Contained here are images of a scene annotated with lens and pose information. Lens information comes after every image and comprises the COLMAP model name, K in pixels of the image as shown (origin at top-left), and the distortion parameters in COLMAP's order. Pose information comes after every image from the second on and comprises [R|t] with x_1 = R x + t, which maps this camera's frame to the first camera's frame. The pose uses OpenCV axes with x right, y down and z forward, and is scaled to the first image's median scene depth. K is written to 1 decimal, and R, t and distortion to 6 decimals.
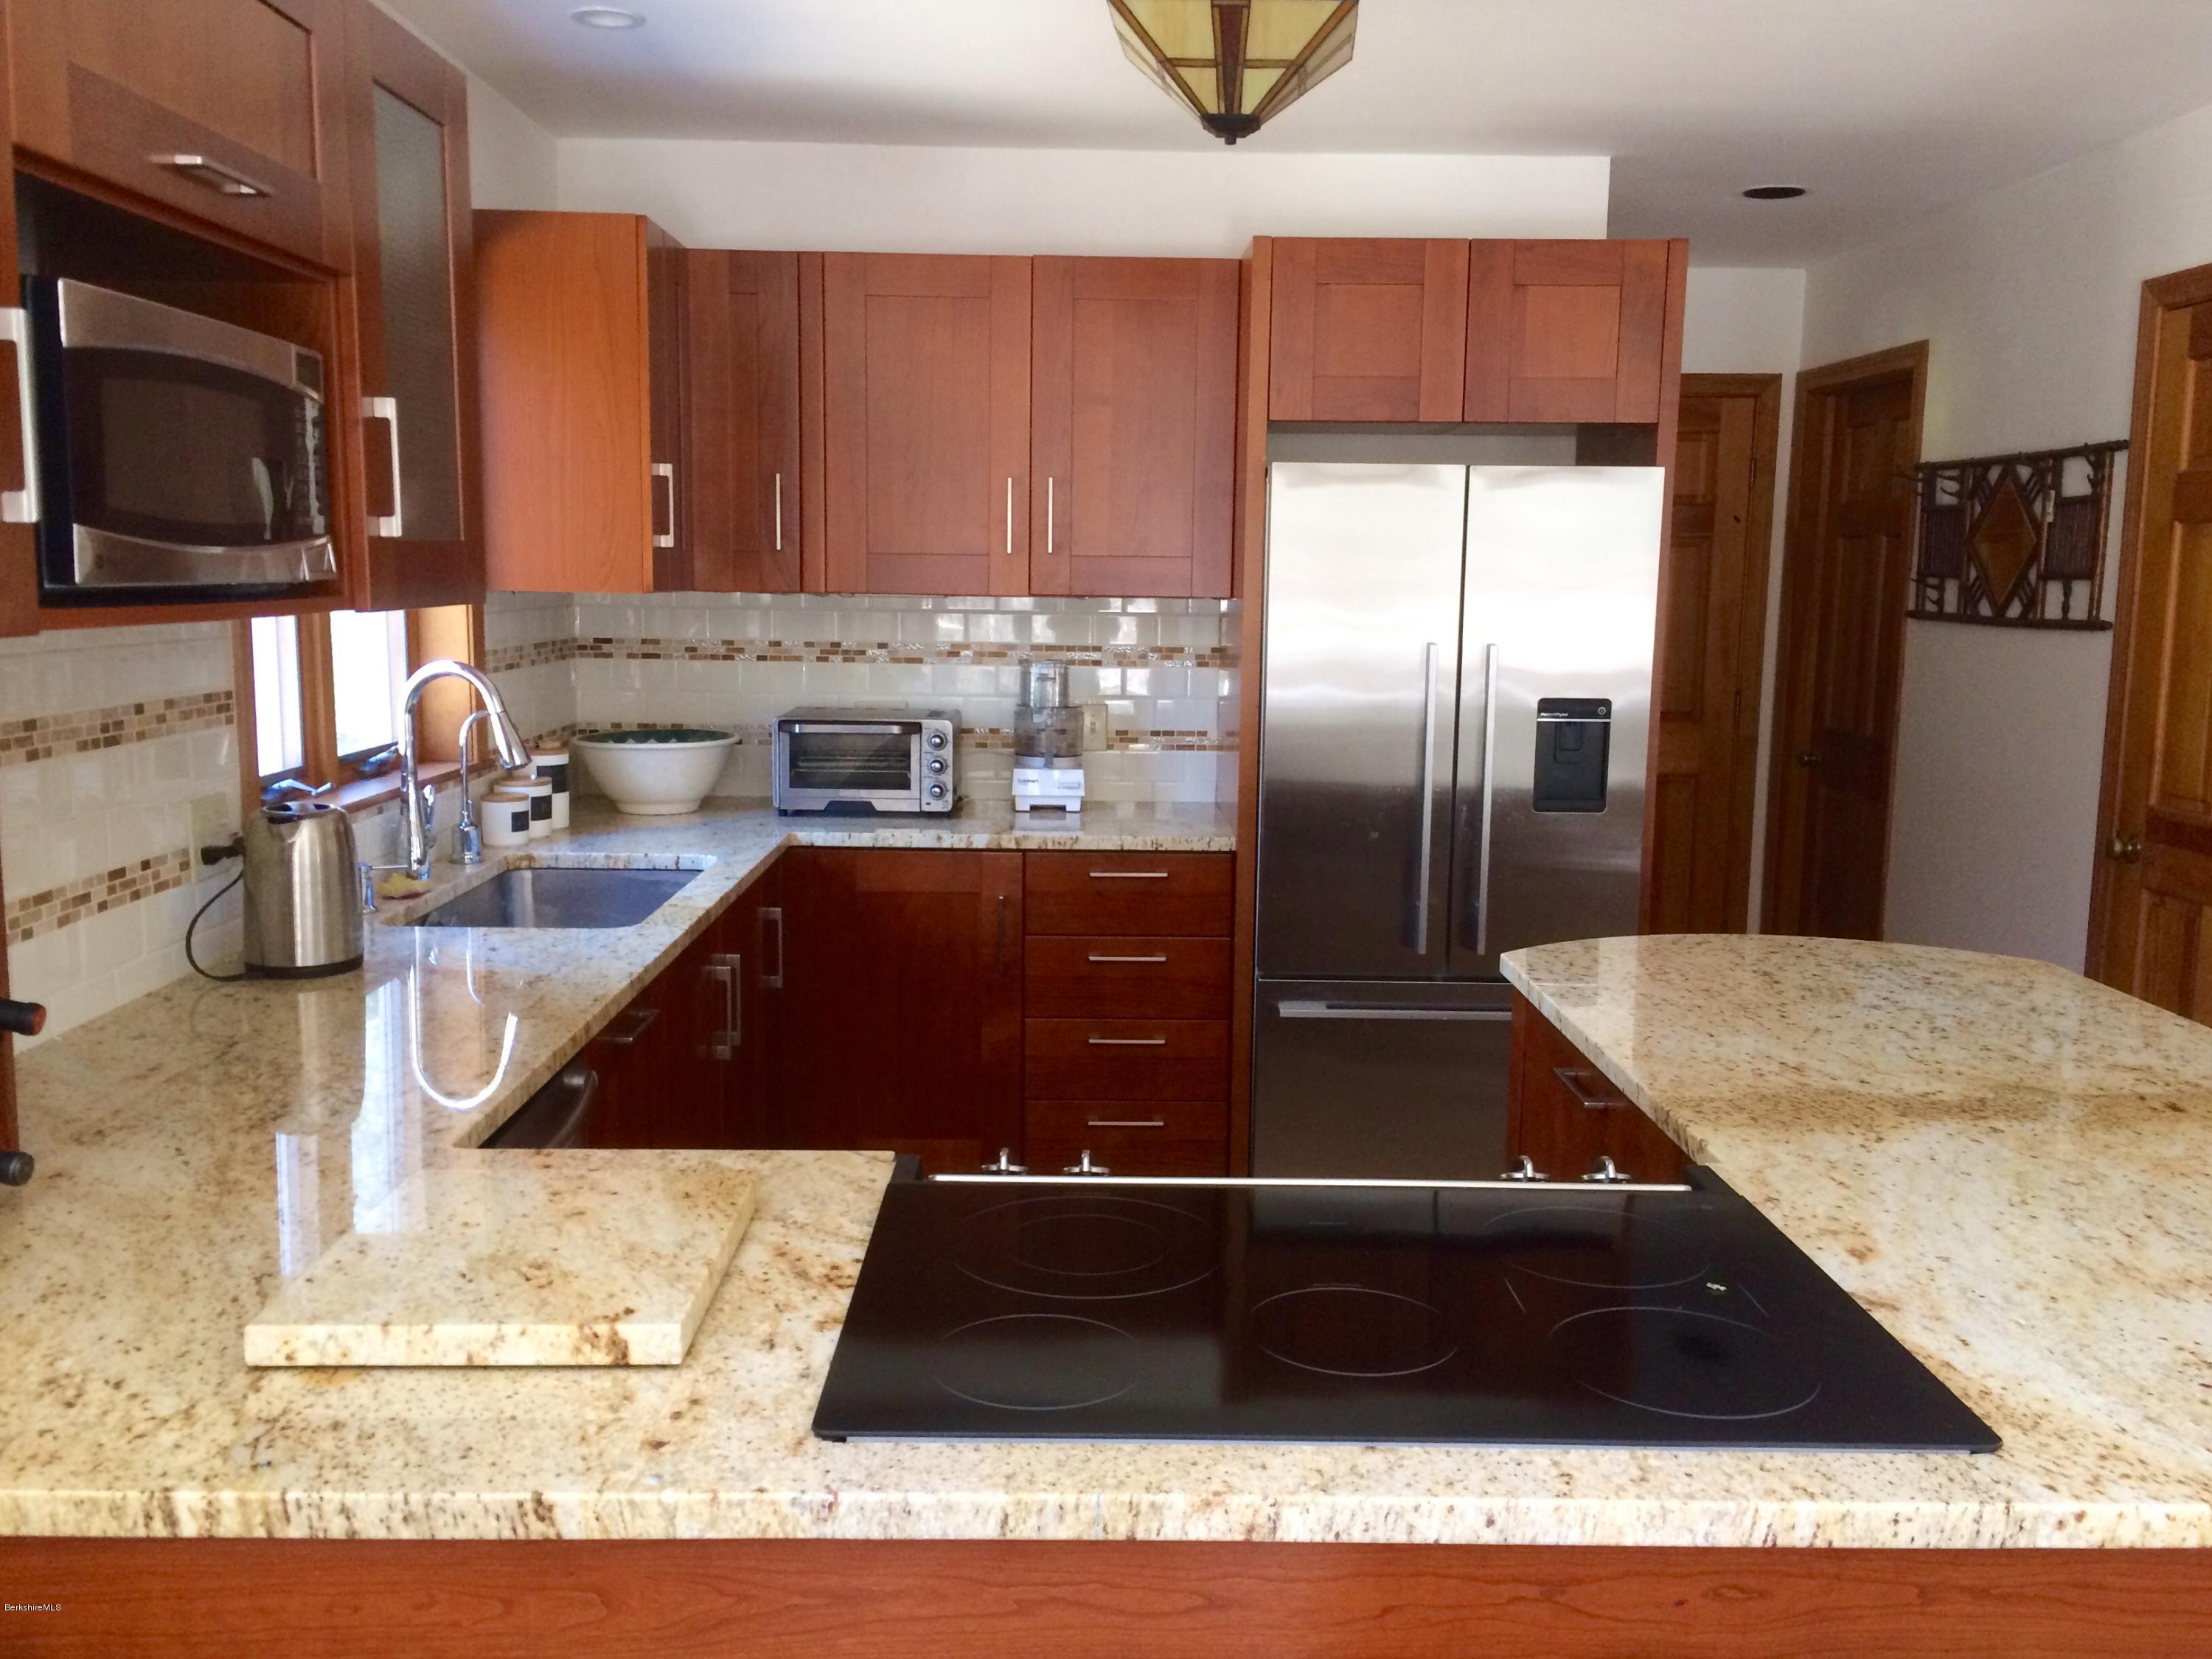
lens RADIAL K [[1899.7, 0, 1109.1], [0, 1899.7, 832.6], [0, 0, 1]] dist [0.061785, -0.085272]
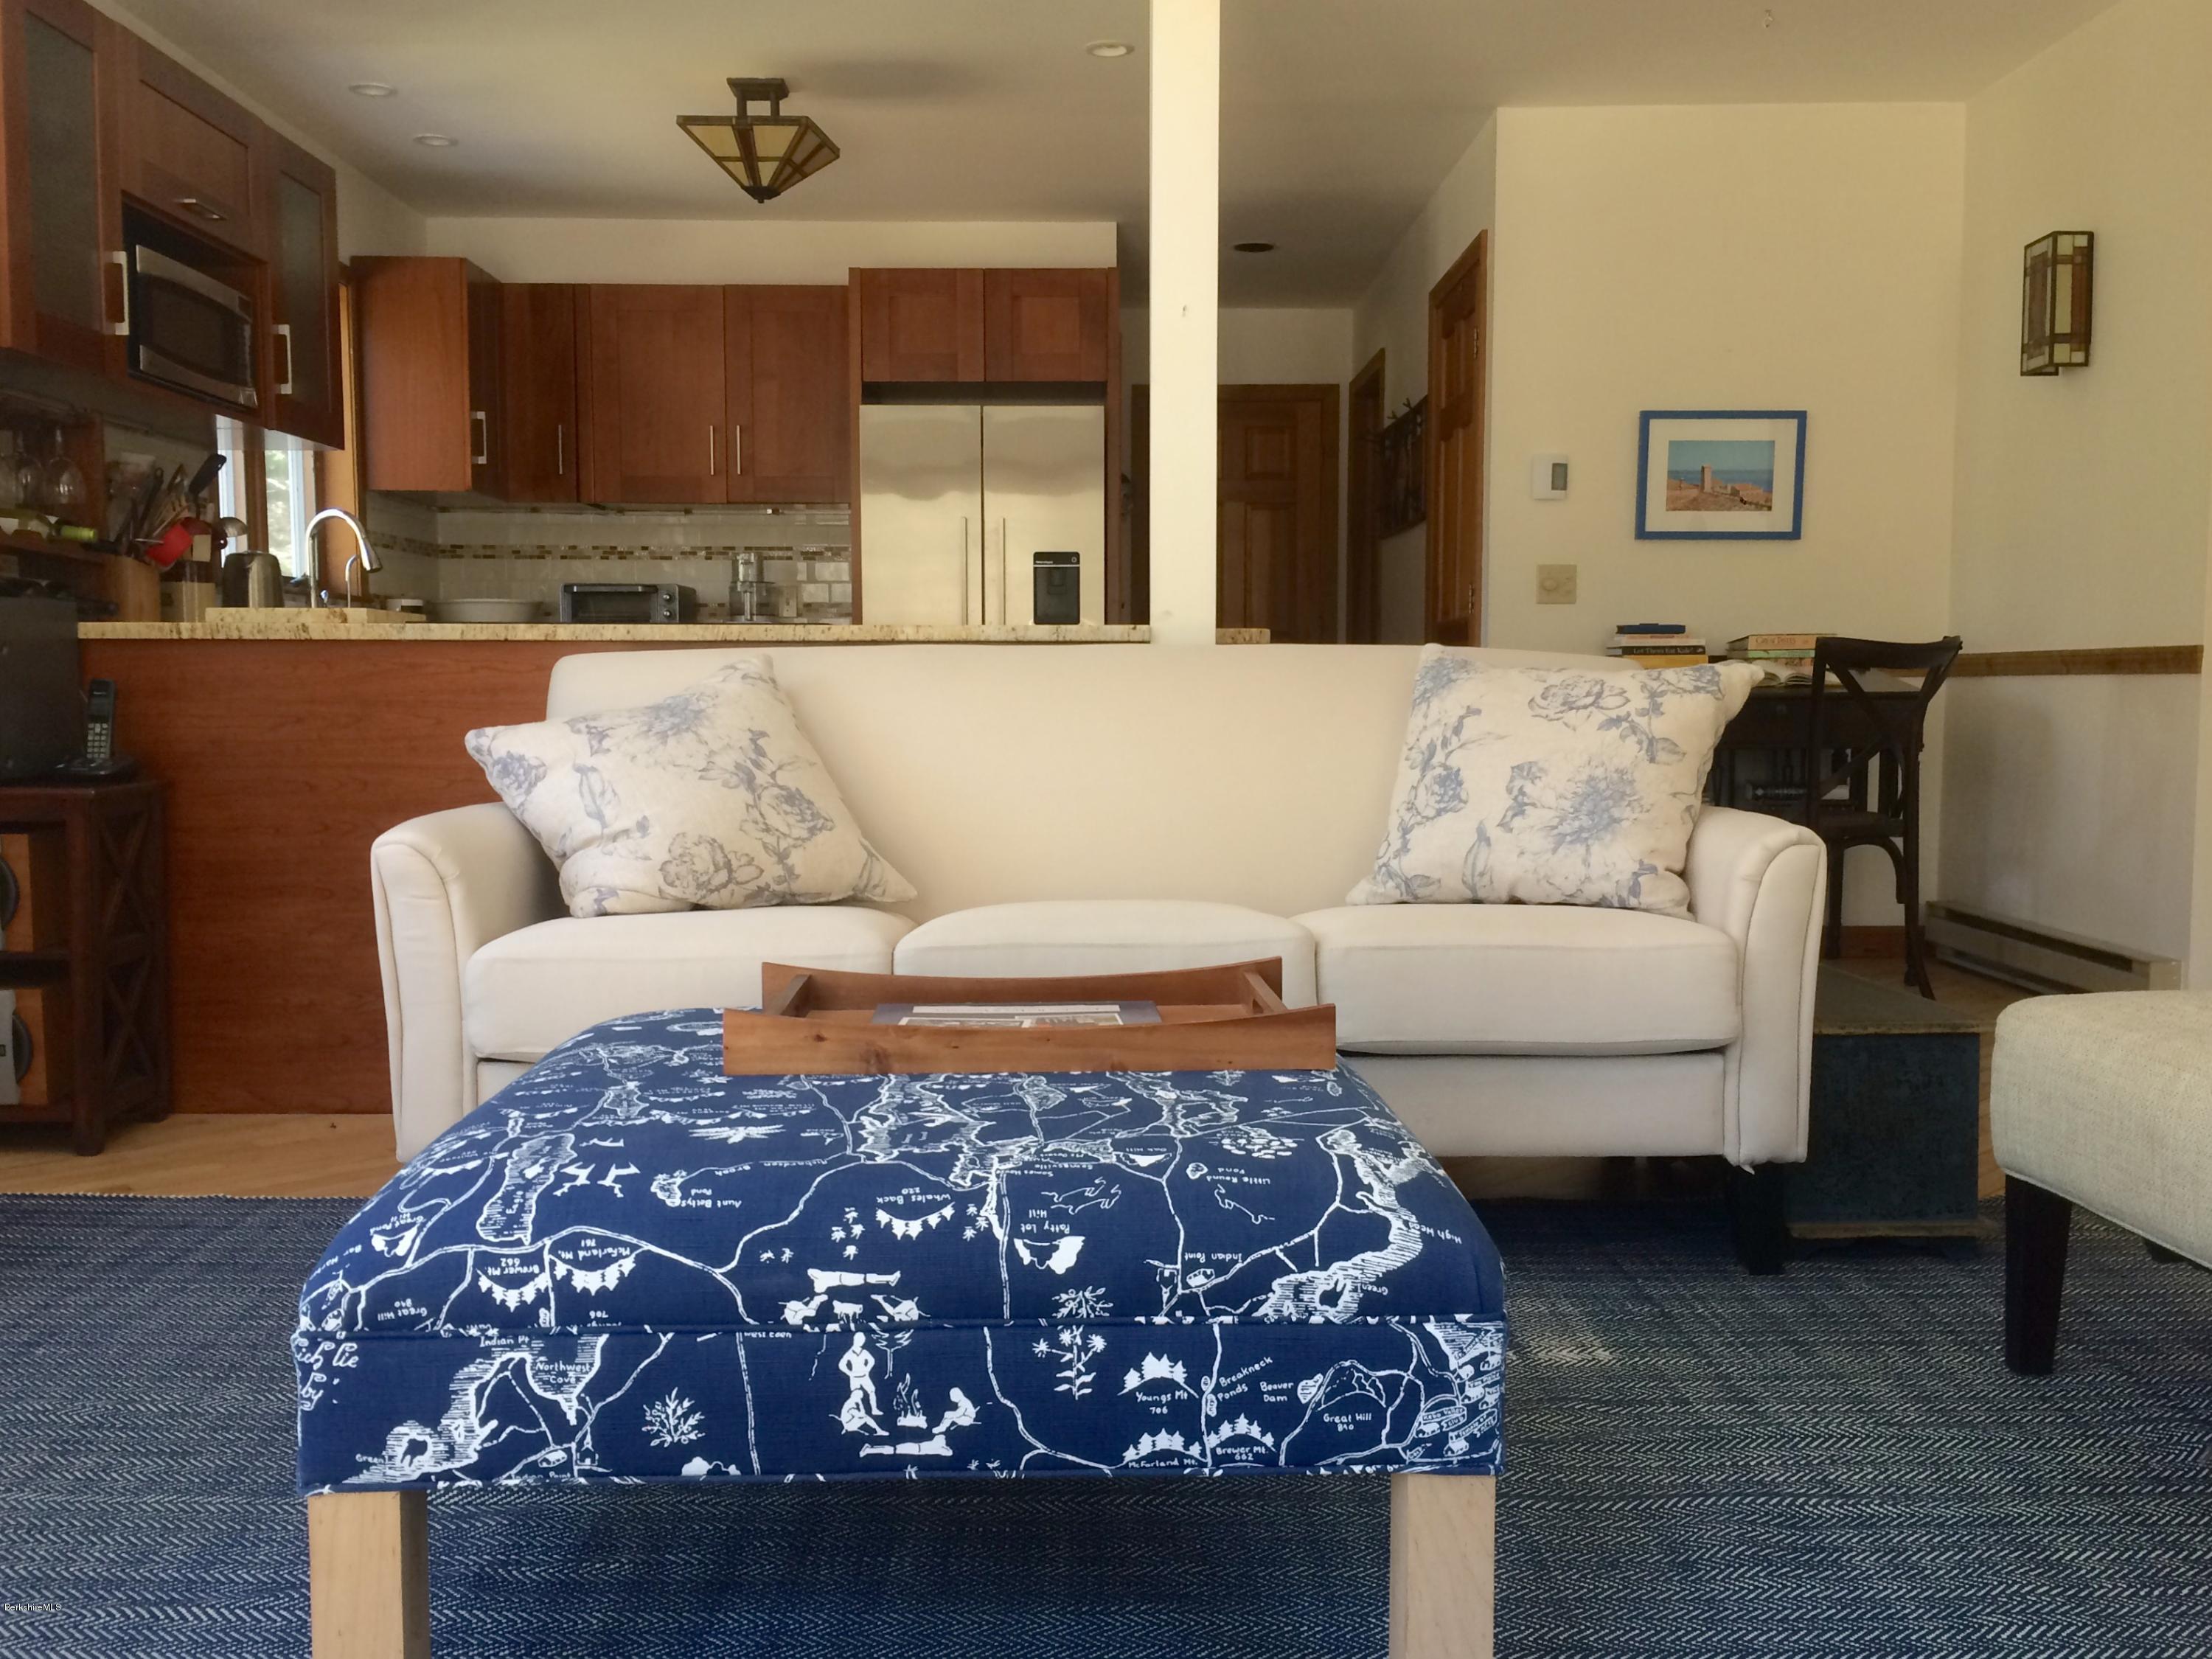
lens RADIAL K [[1959.2, 0, 1094.8], [0, 1959.2, 826.6], [0, 0, 1]] dist [0.077469, -0.114715]
pose [[0.999859, -0.013367, -0.010200, 0.282581], [0.012657, 0.997688, -0.066769, 0.260248], [0.011069, 0.066630, 0.997716, -0.598716]]
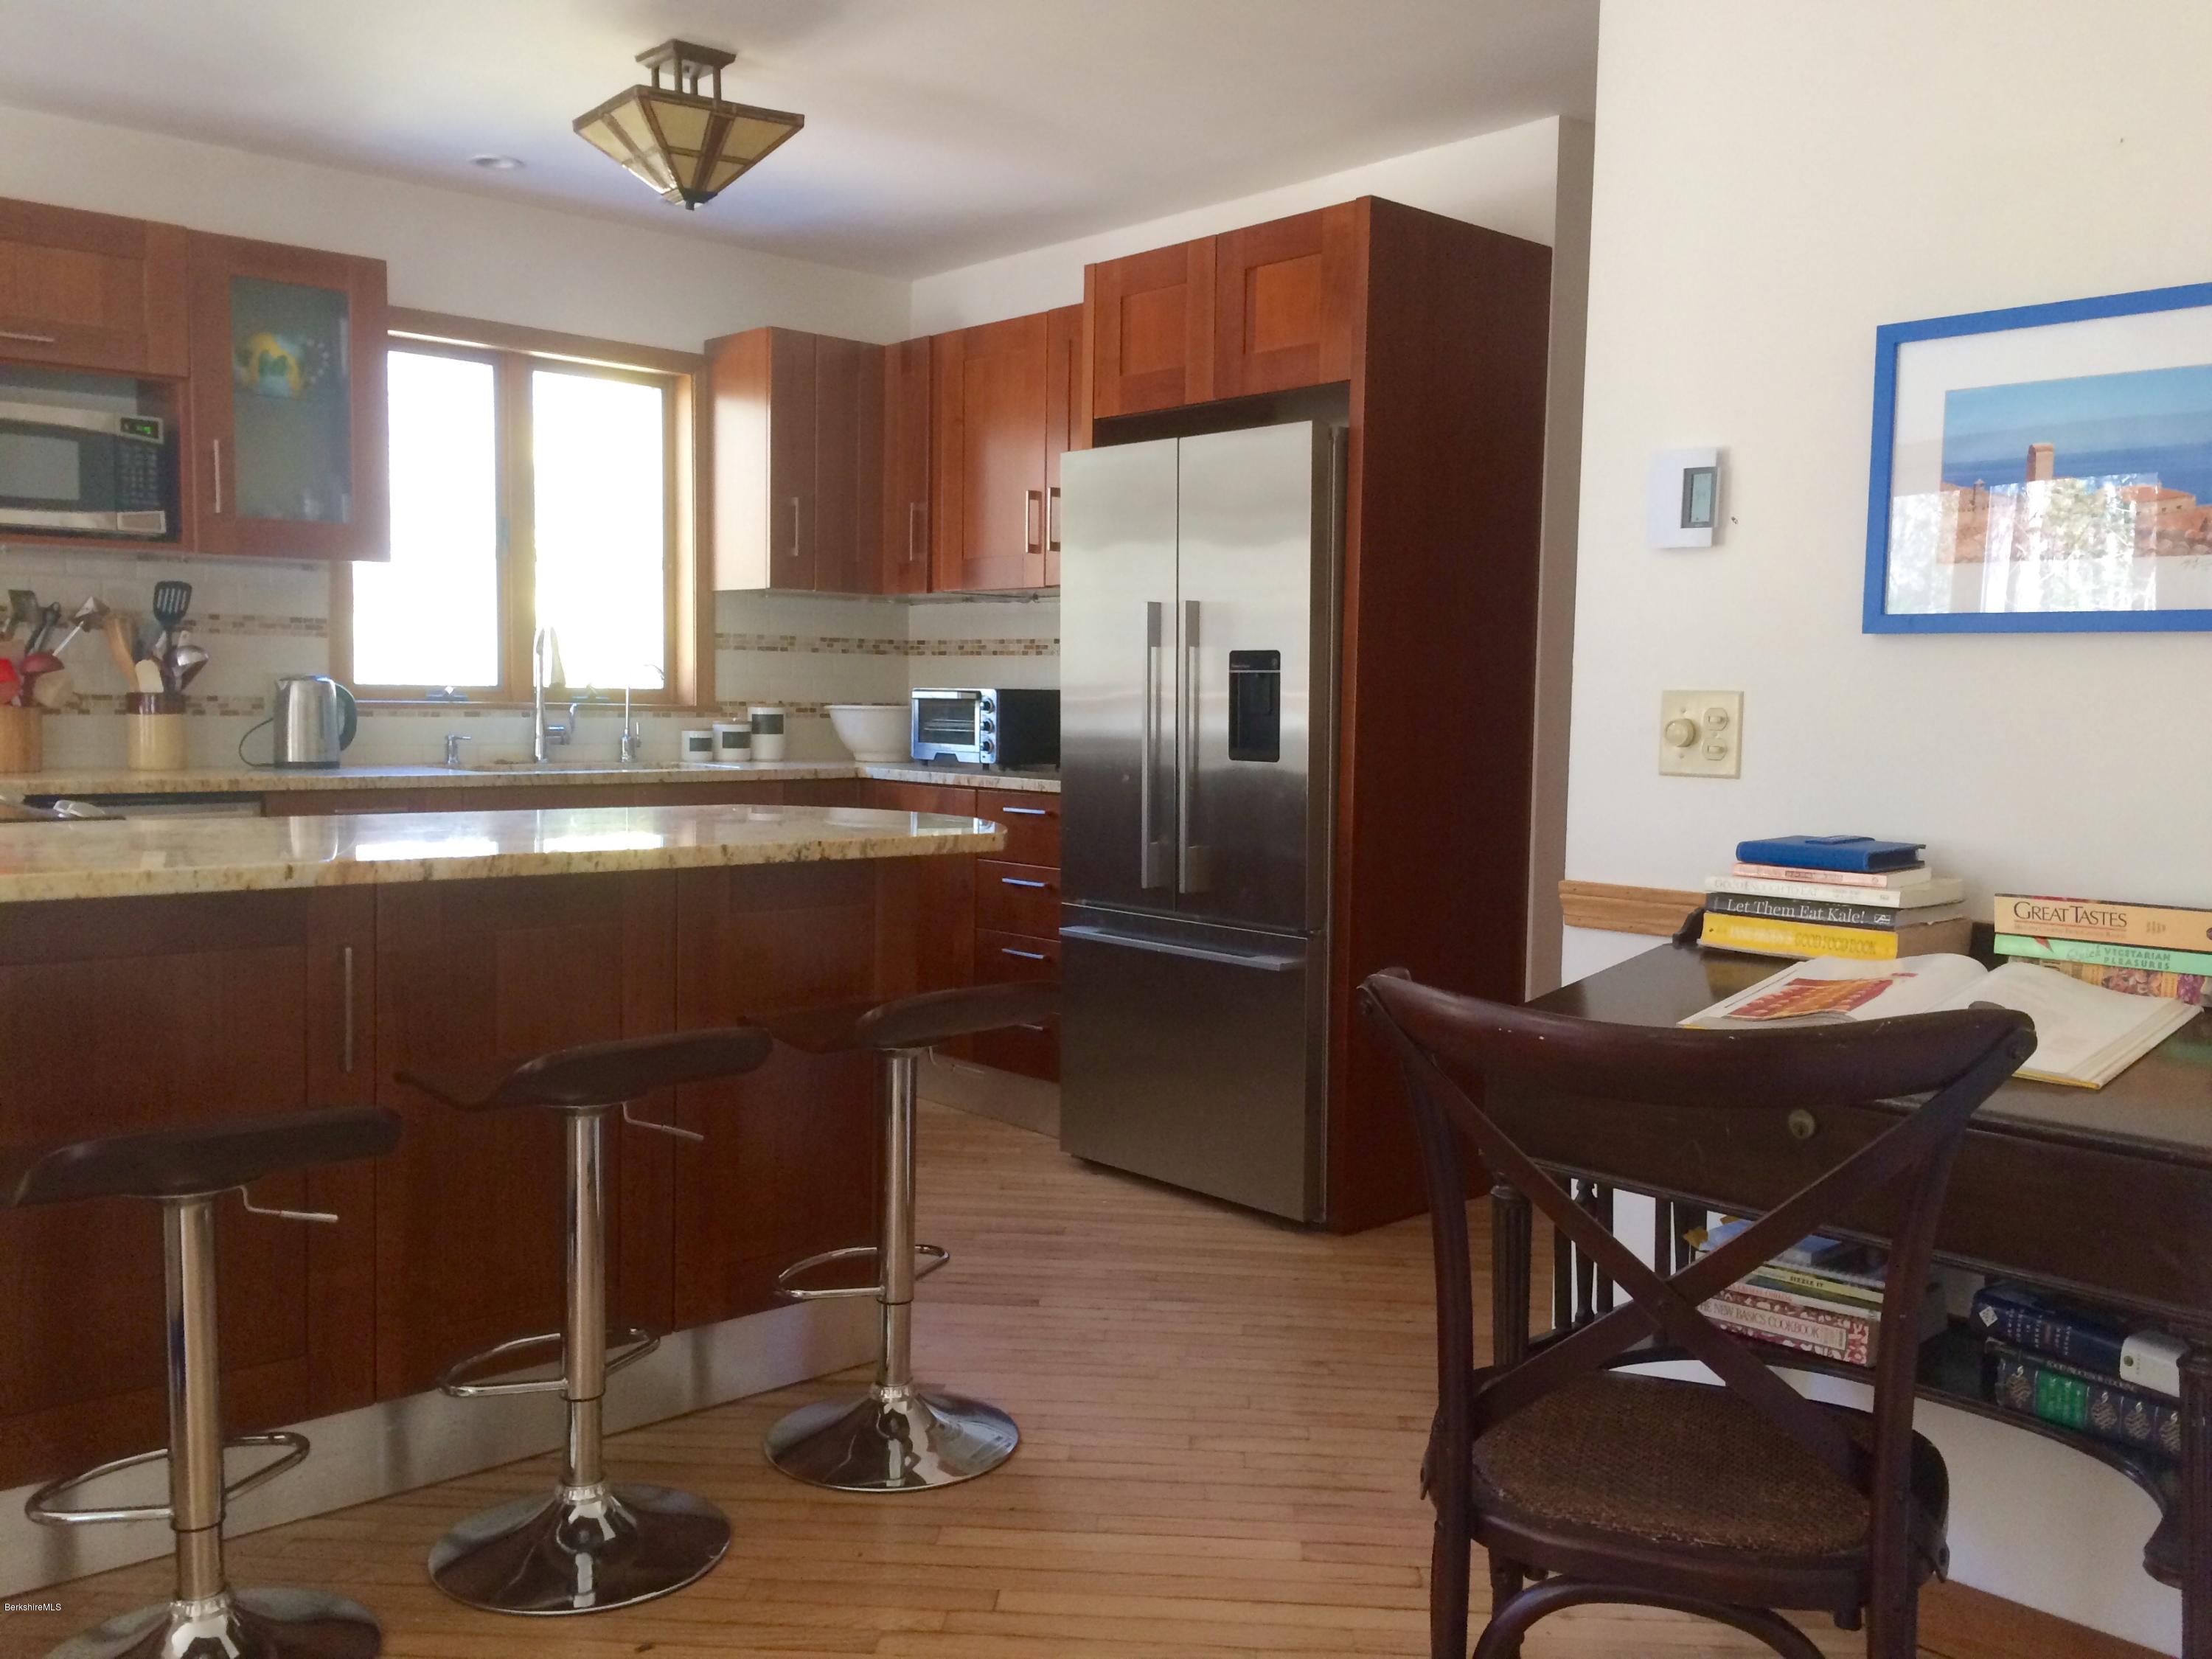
lens RADIAL K [[1887.7, 0, 1103.3], [0, 1887.7, 828.6], [0, 0, 1]] dist [0.075824, -0.106721]
pose [[0.656360, 0.049767, -0.752805, 0.946045], [-0.112244, 0.993159, -0.032208, 0.066714], [0.746051, 0.105638, 0.657456, 0.264642]]
